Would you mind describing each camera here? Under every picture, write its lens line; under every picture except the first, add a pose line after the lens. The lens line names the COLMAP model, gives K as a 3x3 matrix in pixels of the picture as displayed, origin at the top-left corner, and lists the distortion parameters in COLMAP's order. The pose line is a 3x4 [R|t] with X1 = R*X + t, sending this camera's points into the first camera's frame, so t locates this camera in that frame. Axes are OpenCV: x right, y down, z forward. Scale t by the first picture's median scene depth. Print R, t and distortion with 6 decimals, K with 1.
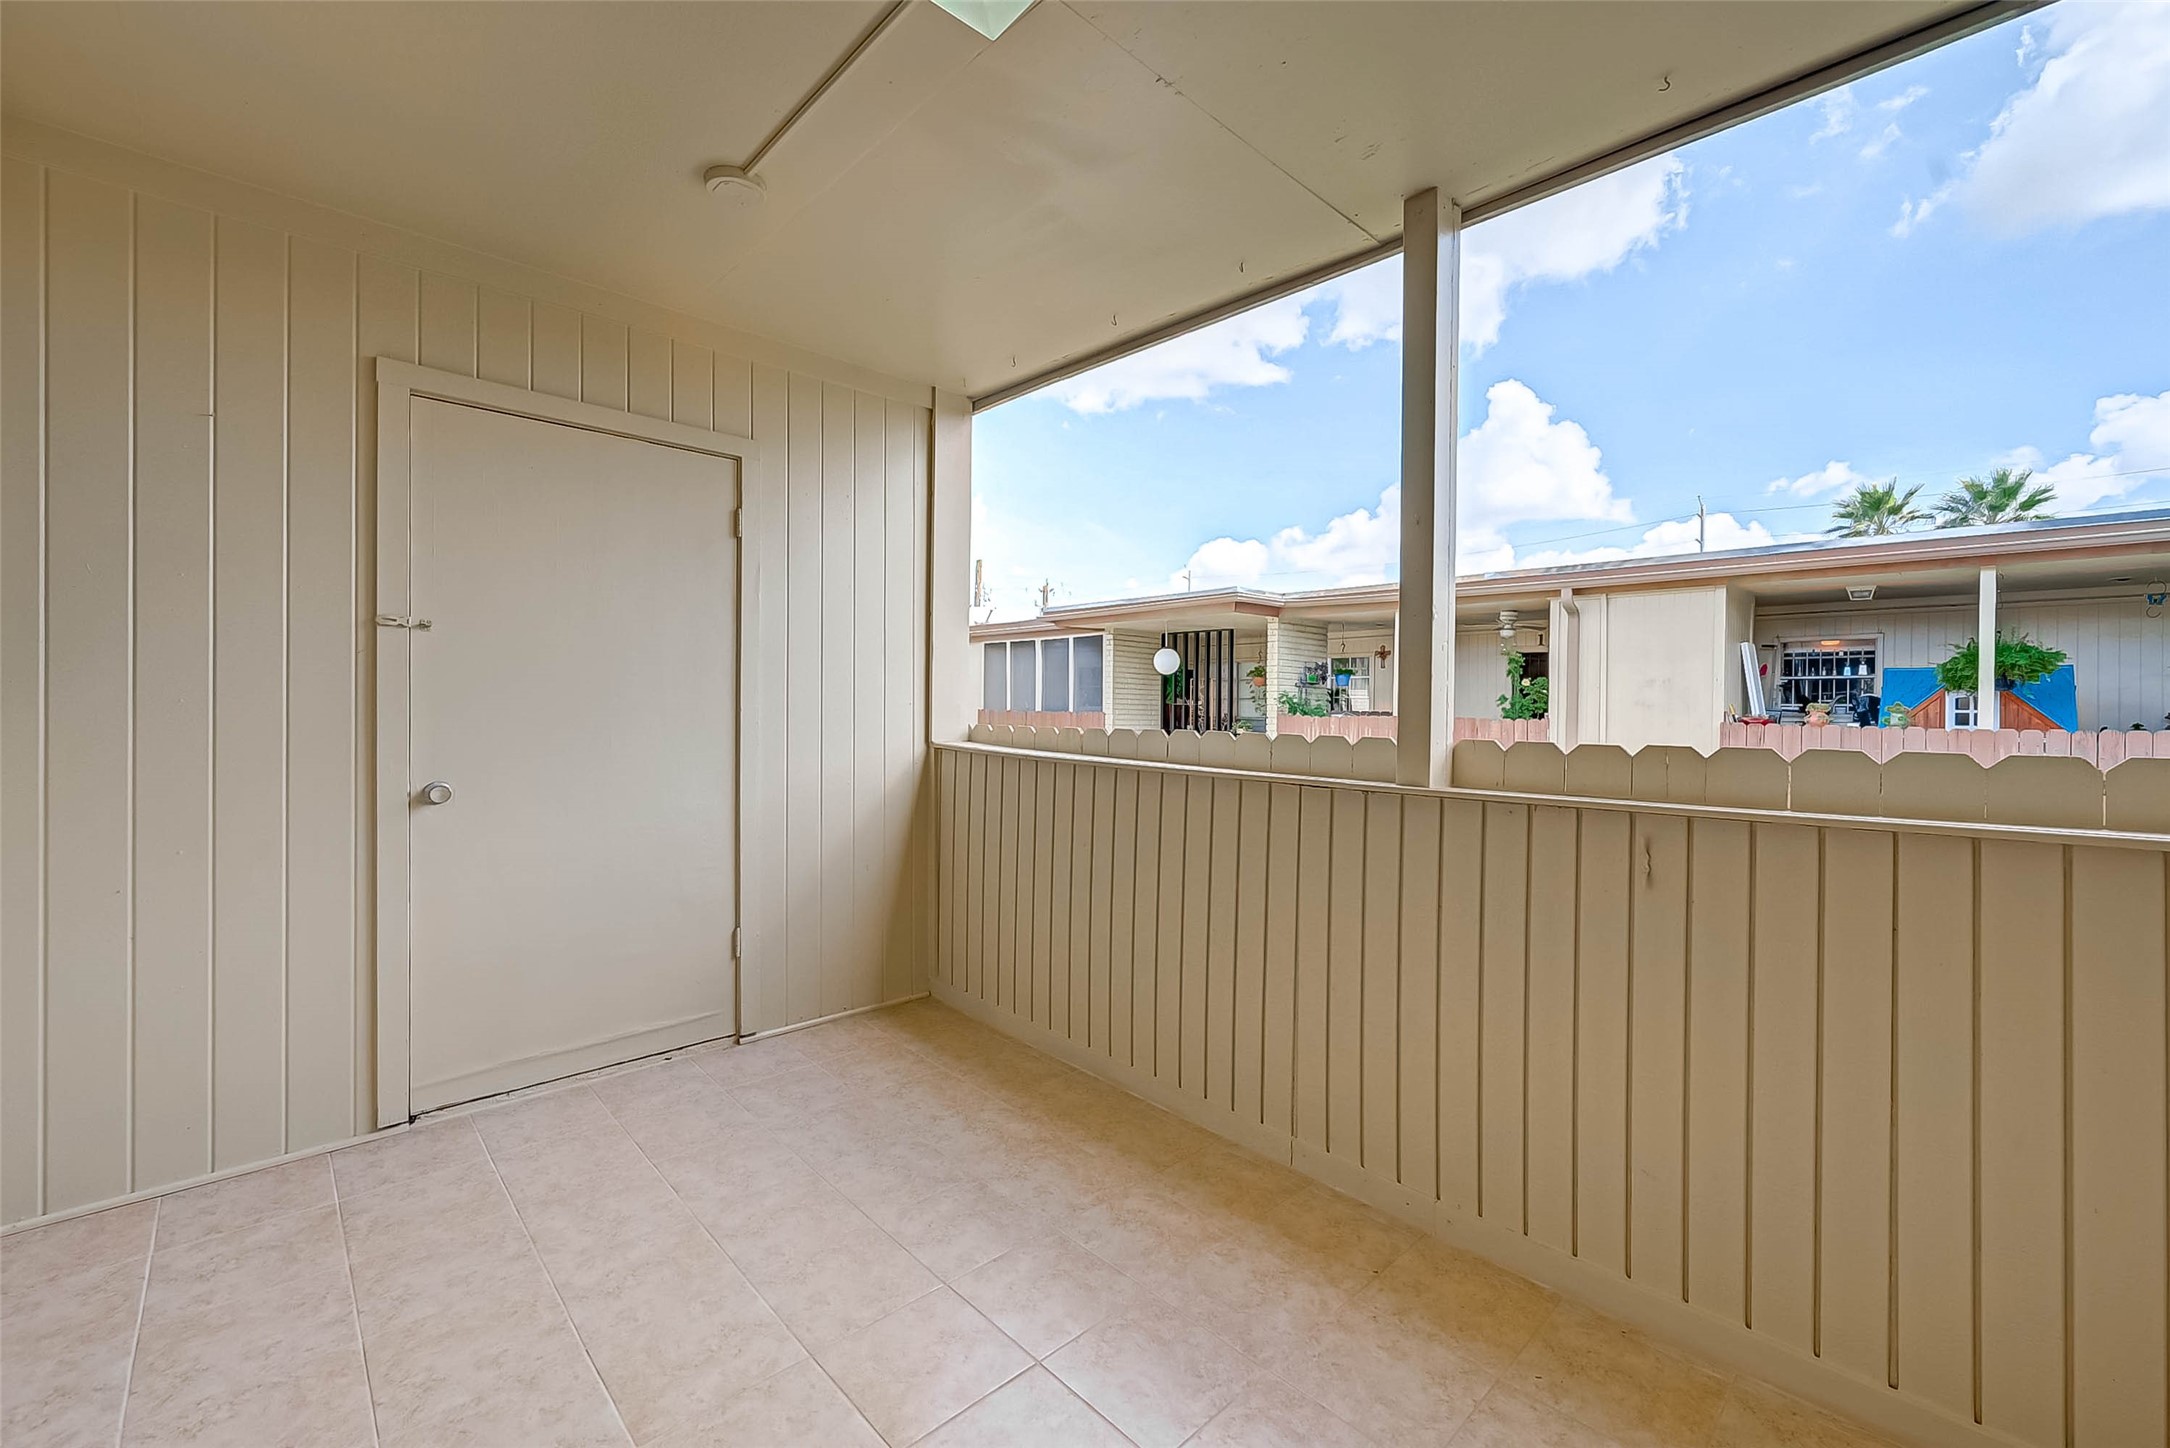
lens RADIAL K [[881.2, 0, 1184.7], [0, 881.2, 727.9], [0, 0, 1]] dist [-0.004166, -0.000238]
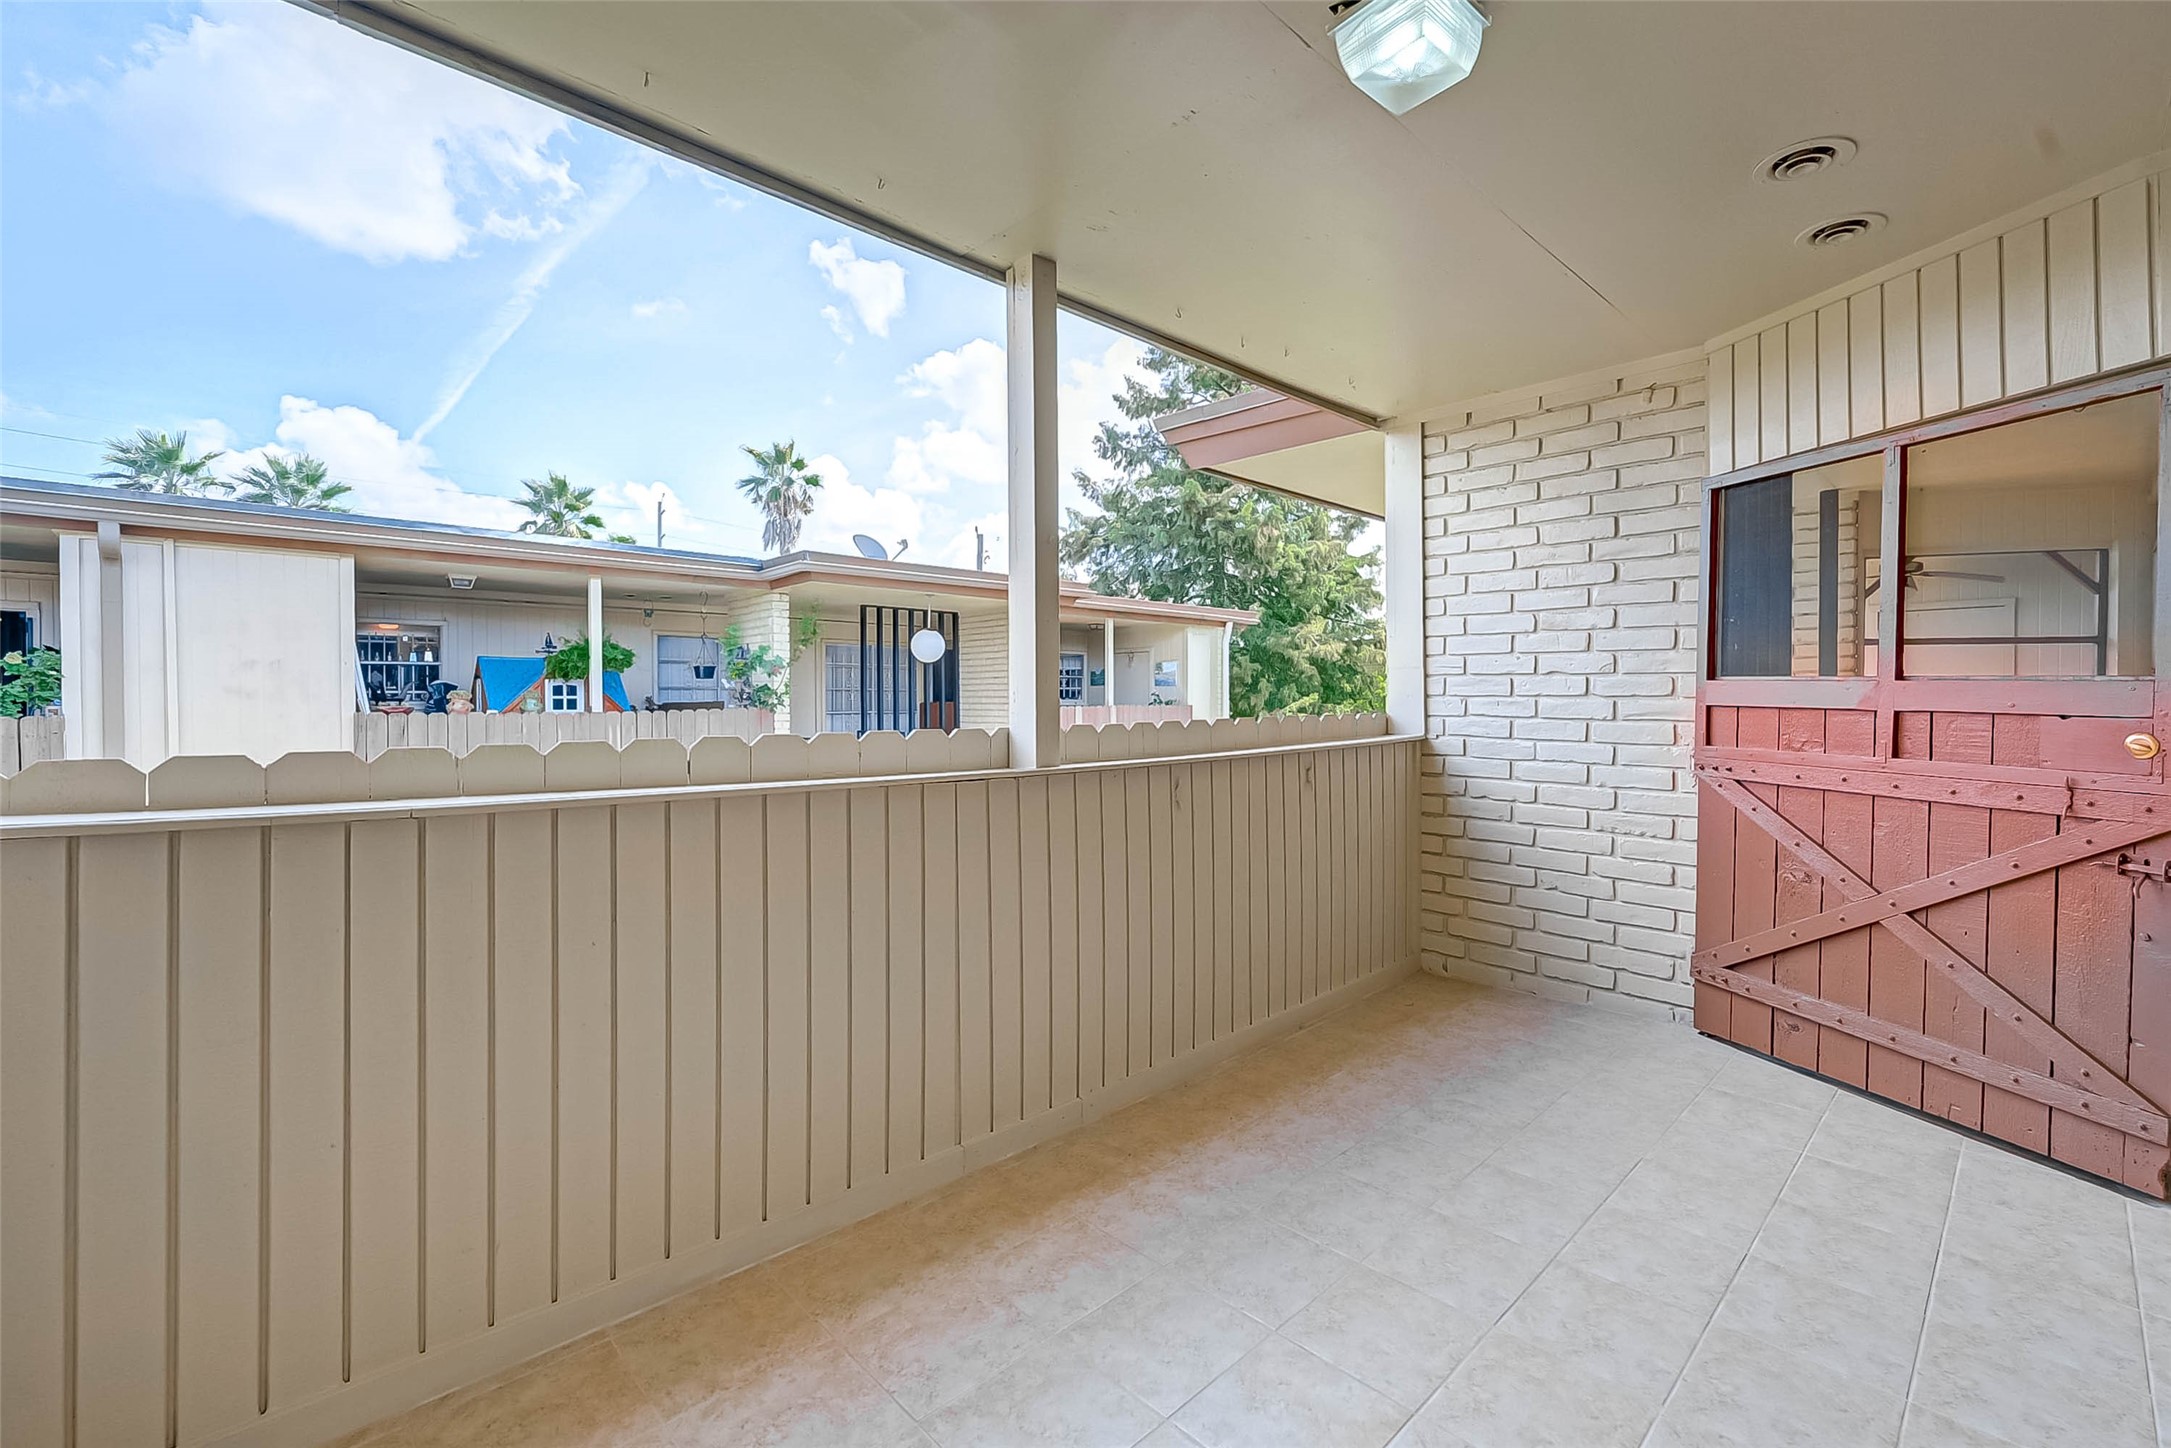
lens RADIAL K [[905.7, 0, 1098.8], [0, 905.7, 712.7], [0, 0, 1]] dist [0.001466, 0.000000]
pose [[0.057908, -0.027746, 0.997936, -0.260040], [0.029603, 0.999222, 0.026064, -0.008944], [-0.997883, 0.028033, 0.058685, 0.238543]]
